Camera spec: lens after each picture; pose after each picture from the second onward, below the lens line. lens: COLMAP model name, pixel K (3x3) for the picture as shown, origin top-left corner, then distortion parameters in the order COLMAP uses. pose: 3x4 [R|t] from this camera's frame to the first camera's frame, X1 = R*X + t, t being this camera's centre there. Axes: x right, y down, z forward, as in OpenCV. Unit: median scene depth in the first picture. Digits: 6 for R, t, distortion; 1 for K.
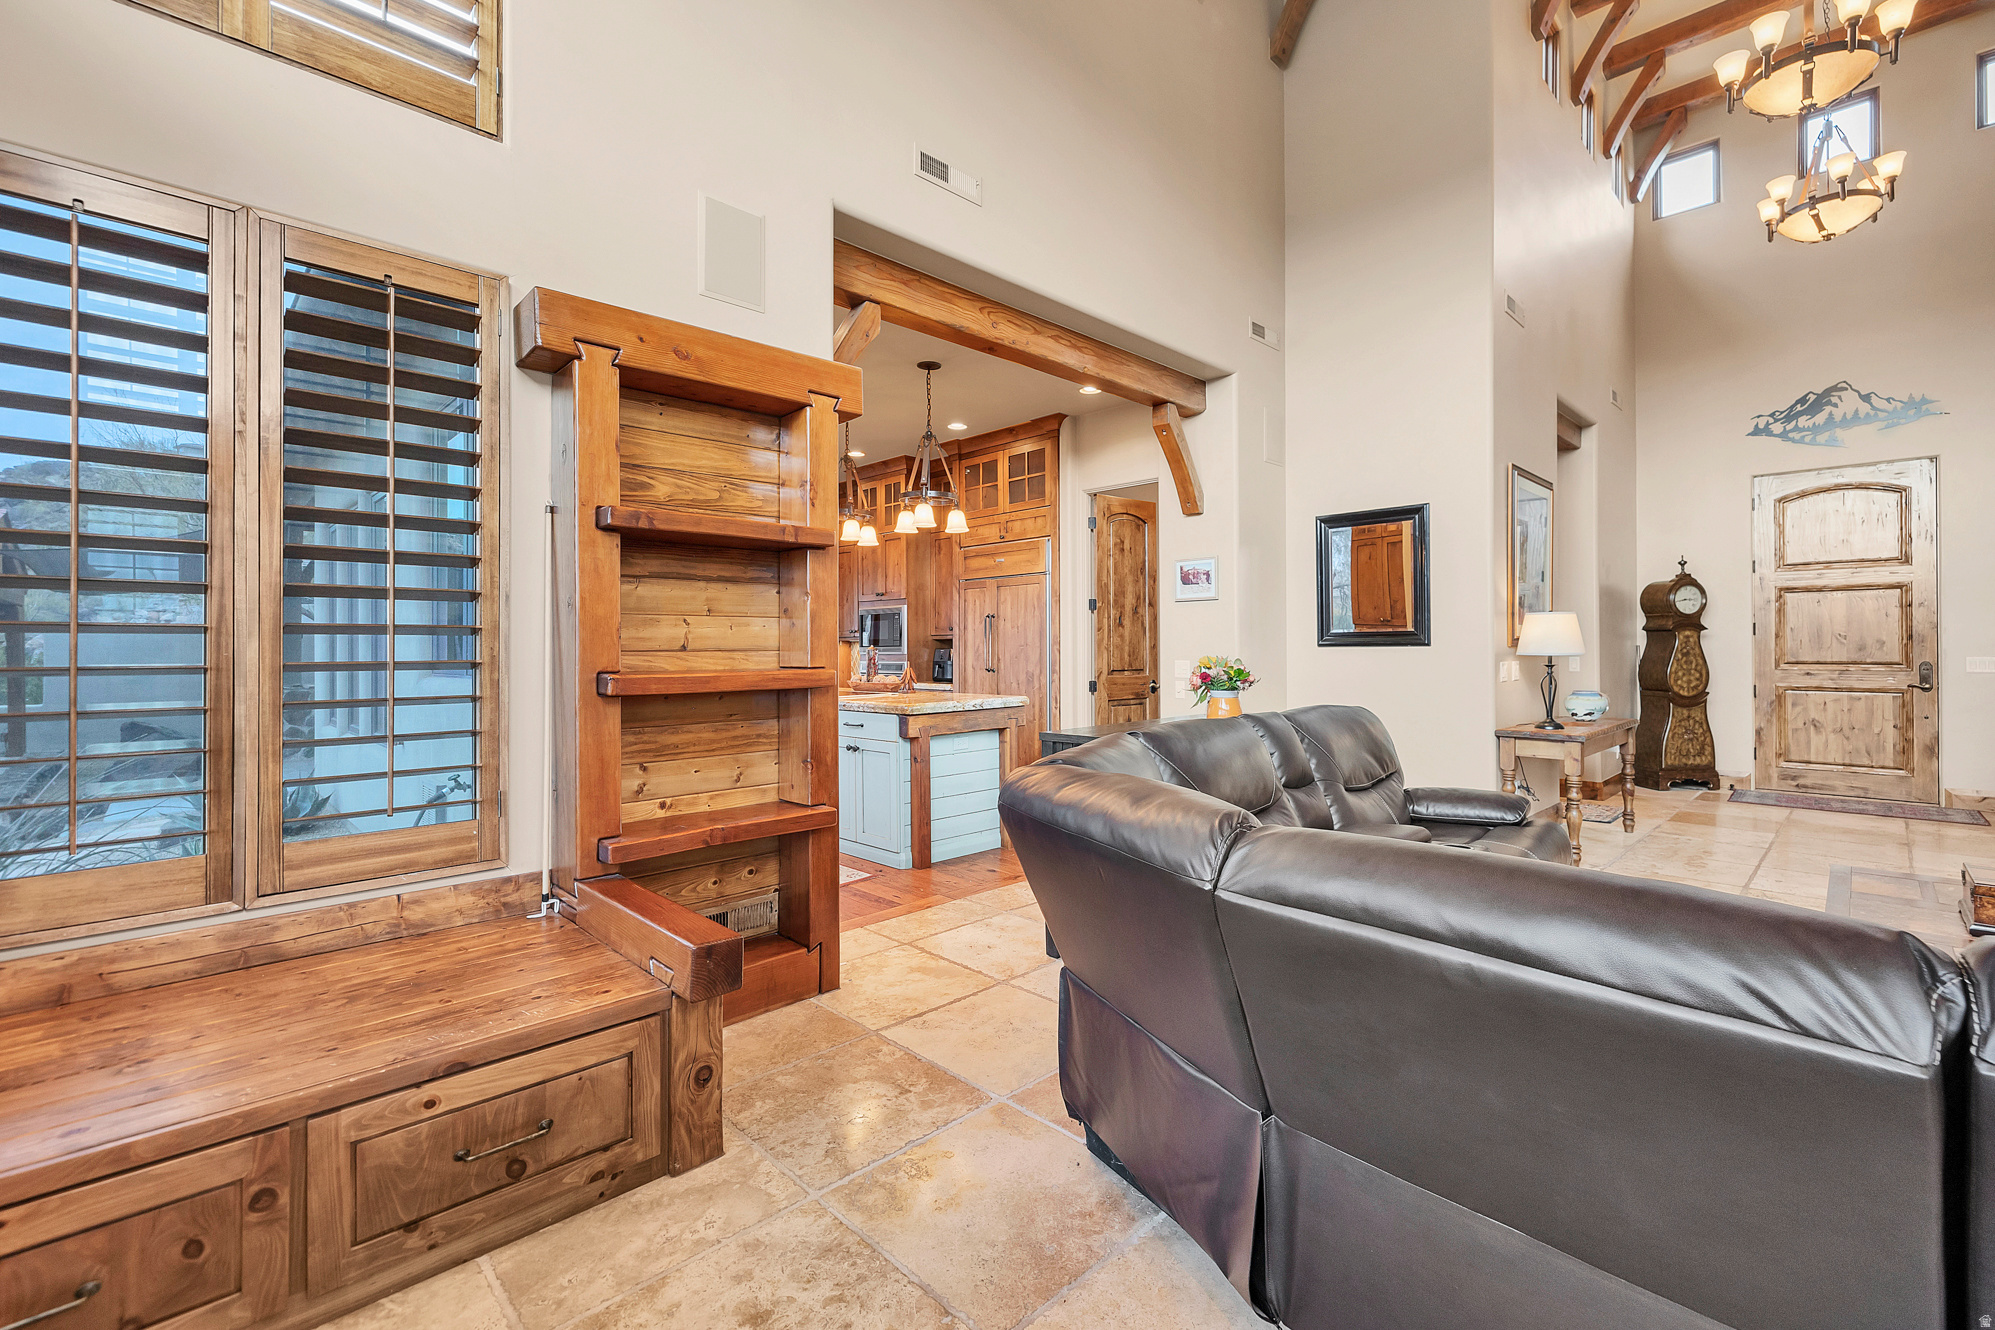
lens RADIAL K [[862.8, 0, 983.5], [0, 862.8, 646.4], [0, 0, 1]] dist [0.001278, -0.000697]
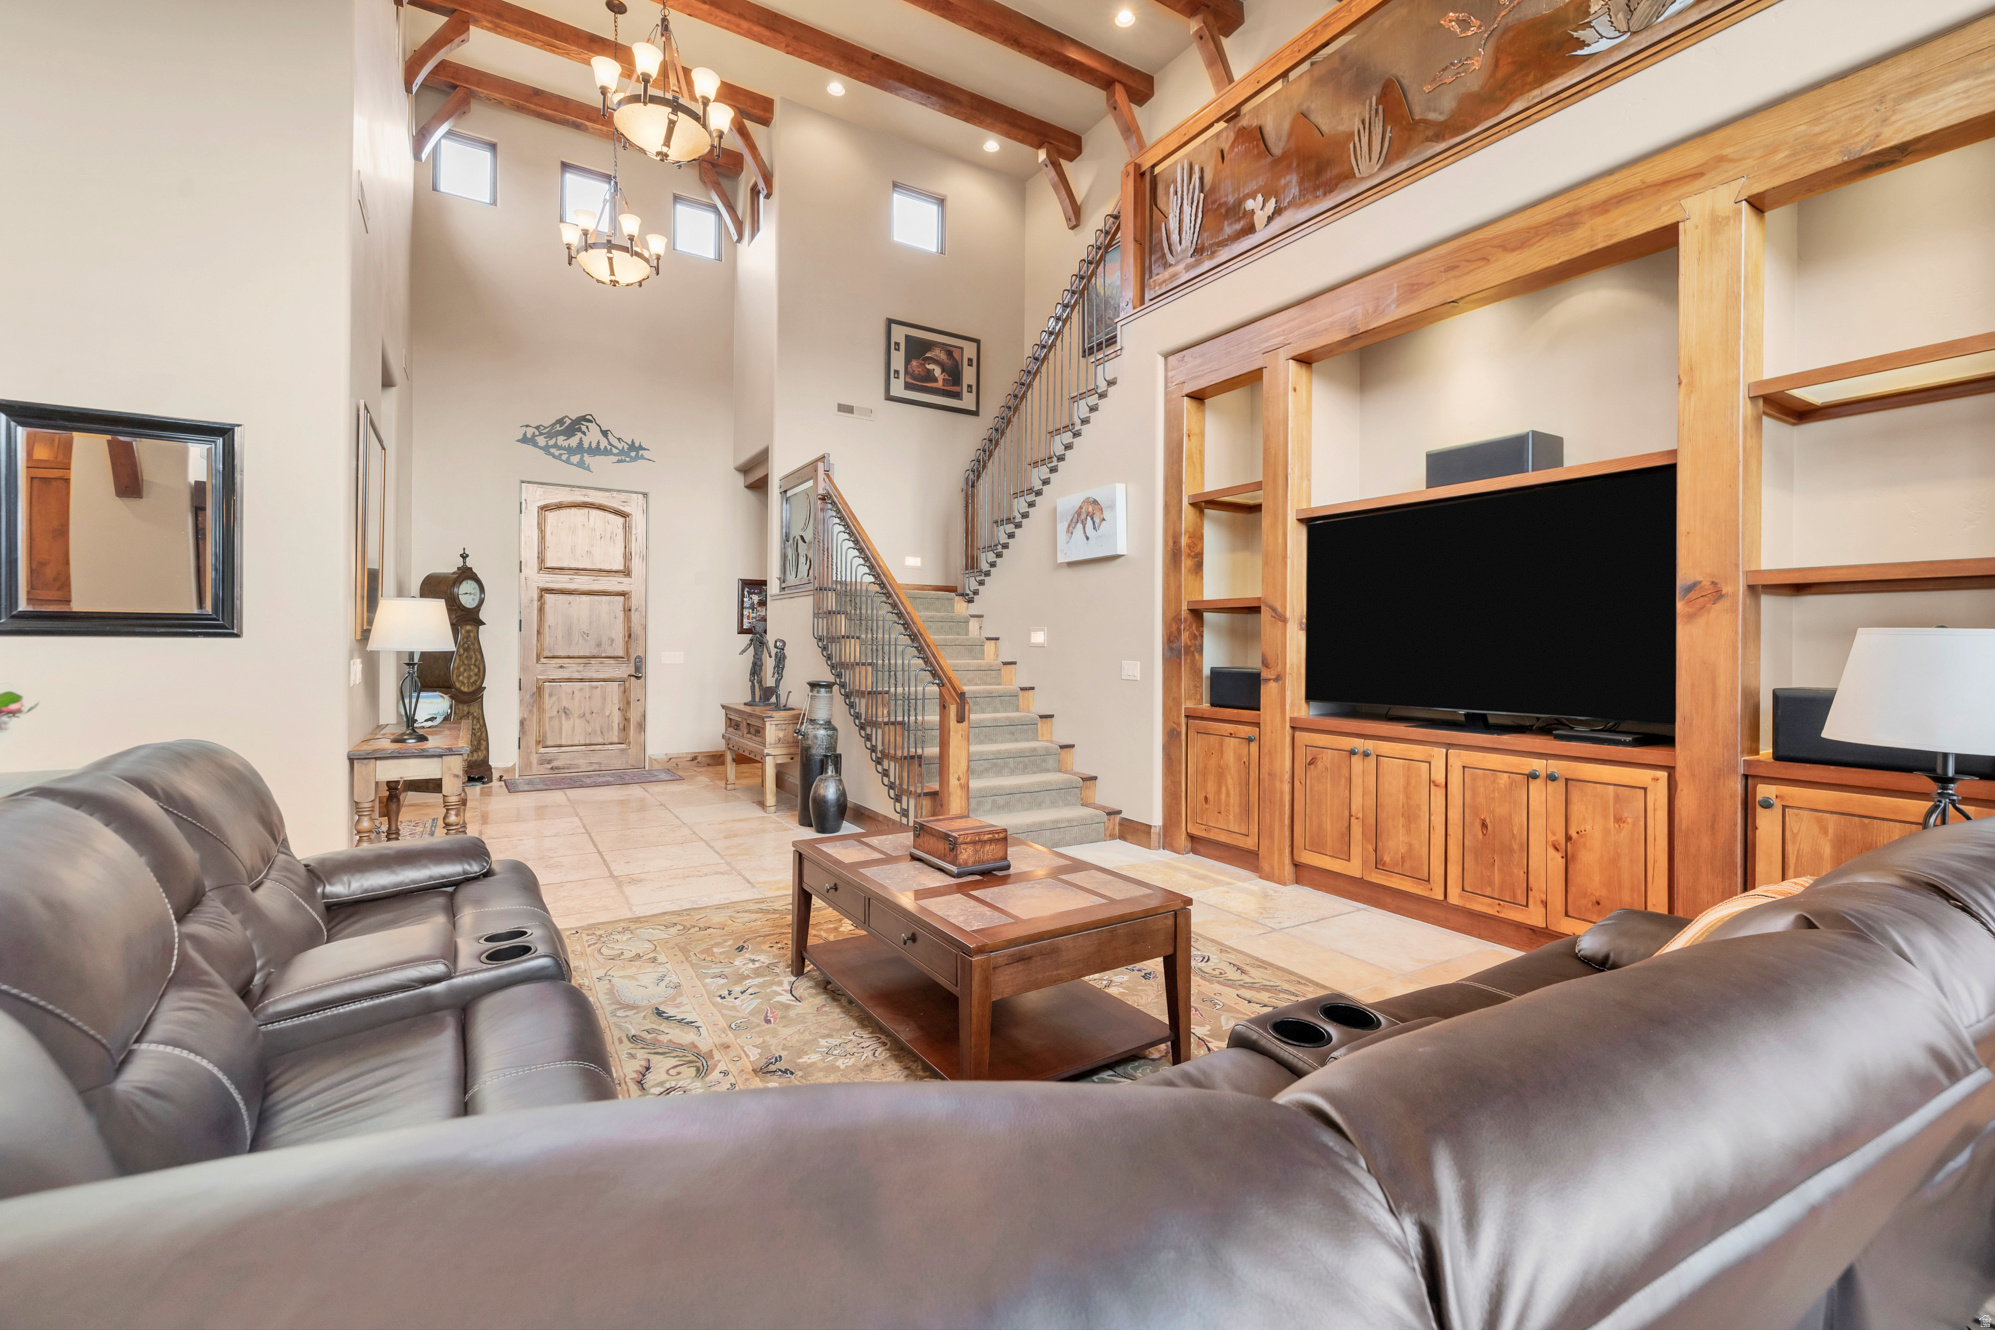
lens RADIAL K [[862.8, 0, 1017.4], [0, 862.8, 645.2], [0, 0, 1]] dist [0.001278, -0.000697]
pose [[0.210437, 0.004794, 0.977596, -0.014124], [-0.011033, 0.999936, -0.002529, -0.000146], [-0.977545, -0.010254, 0.210476, 0.188271]]
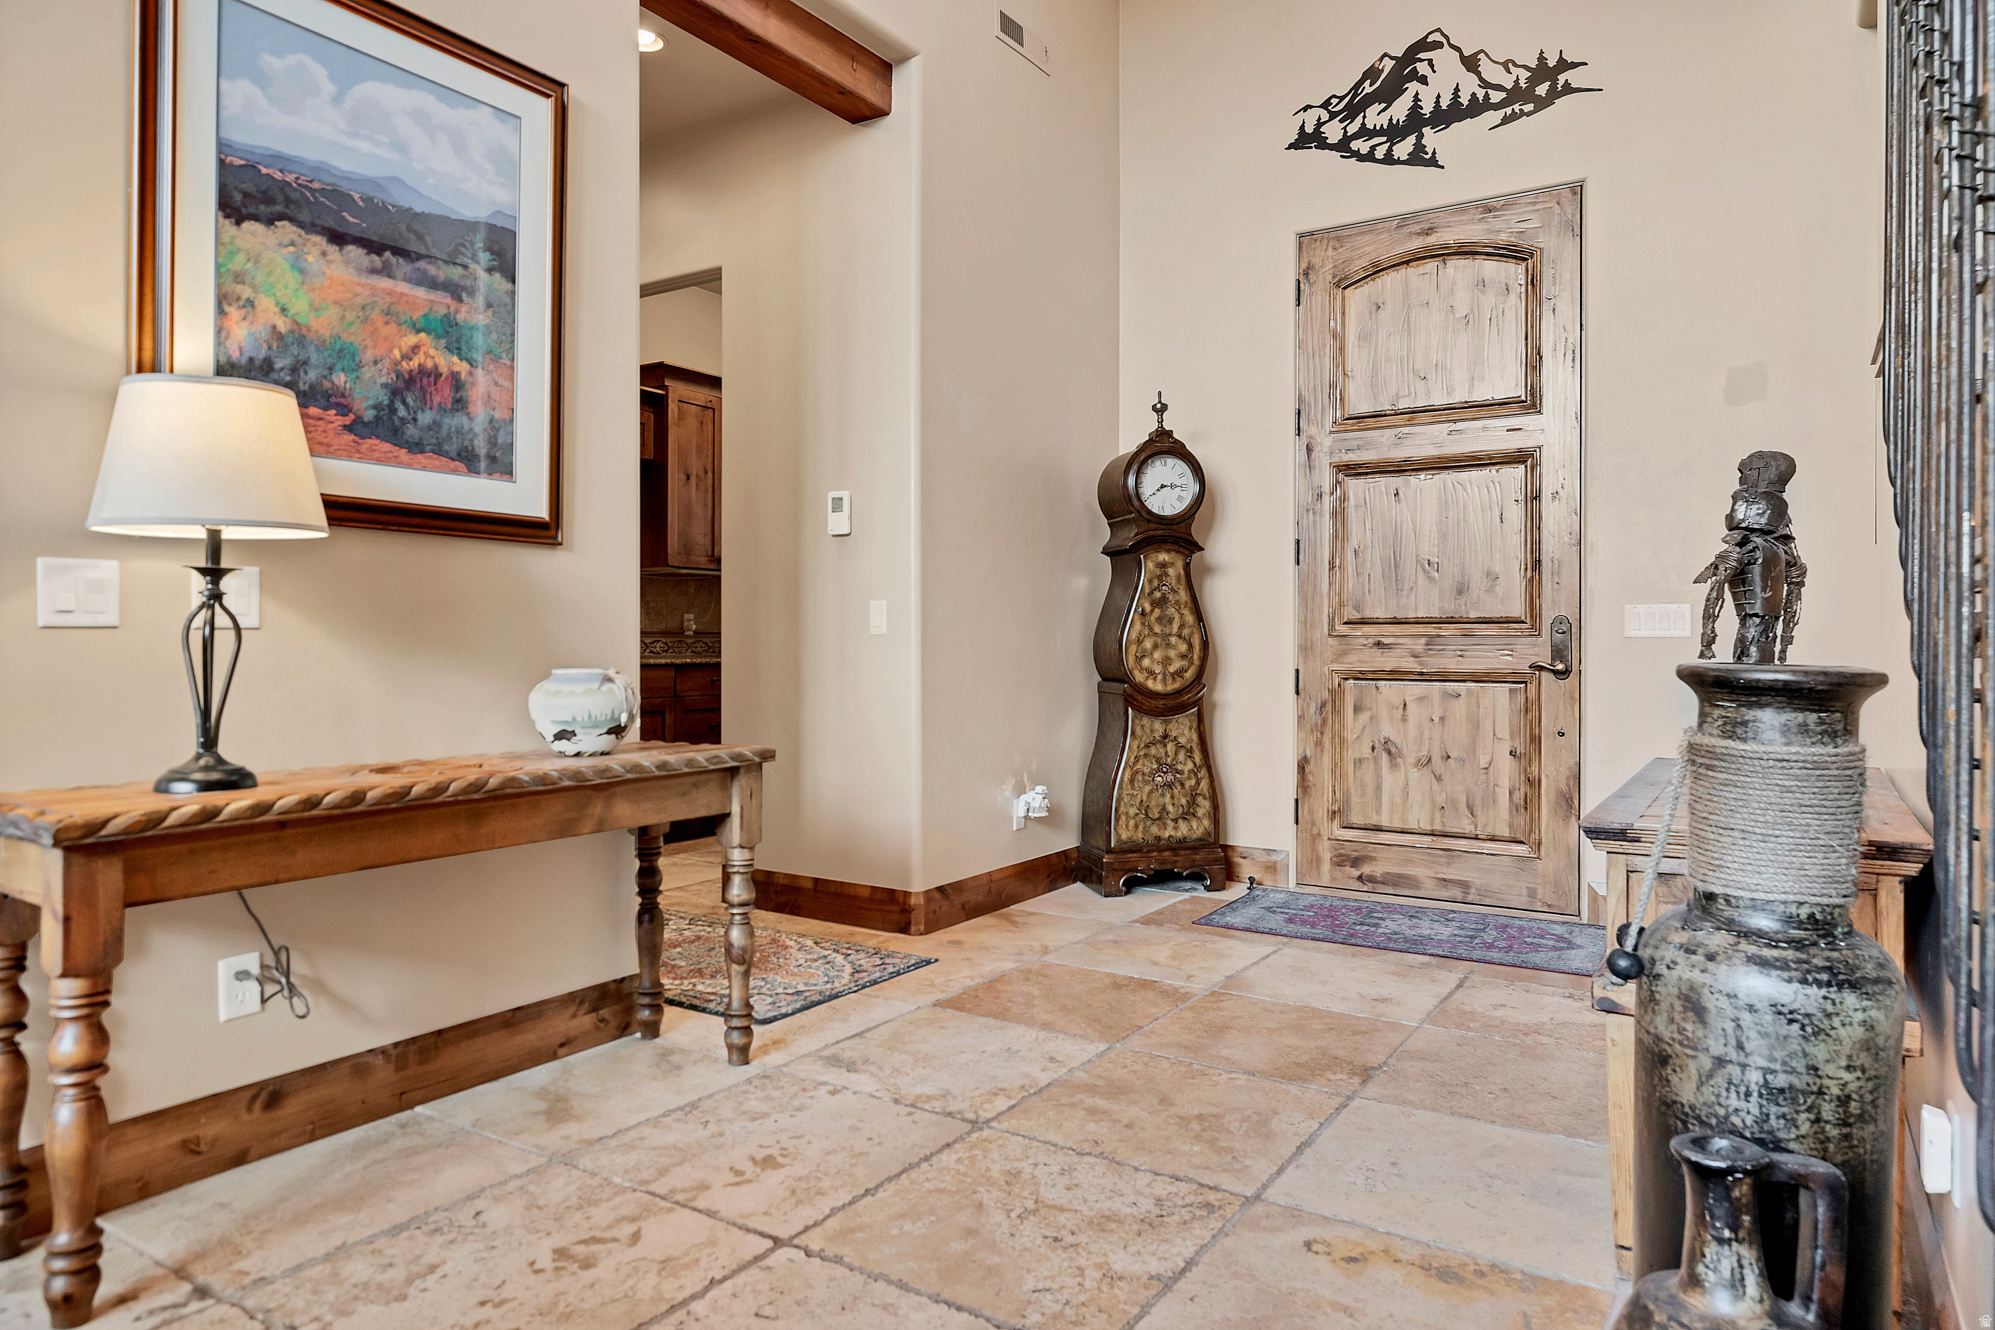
lens RADIAL K [[1197.6, 0, 985.9], [0, 1197.6, 650.8], [0, 0, 1]] dist [-0.013951, 0.002442]
pose [[0.976228, 0.005244, 0.216684, 0.602358], [-0.007212, 0.999940, 0.008296, 0.031552], [-0.216627, -0.009661, 0.976207, 0.402132]]
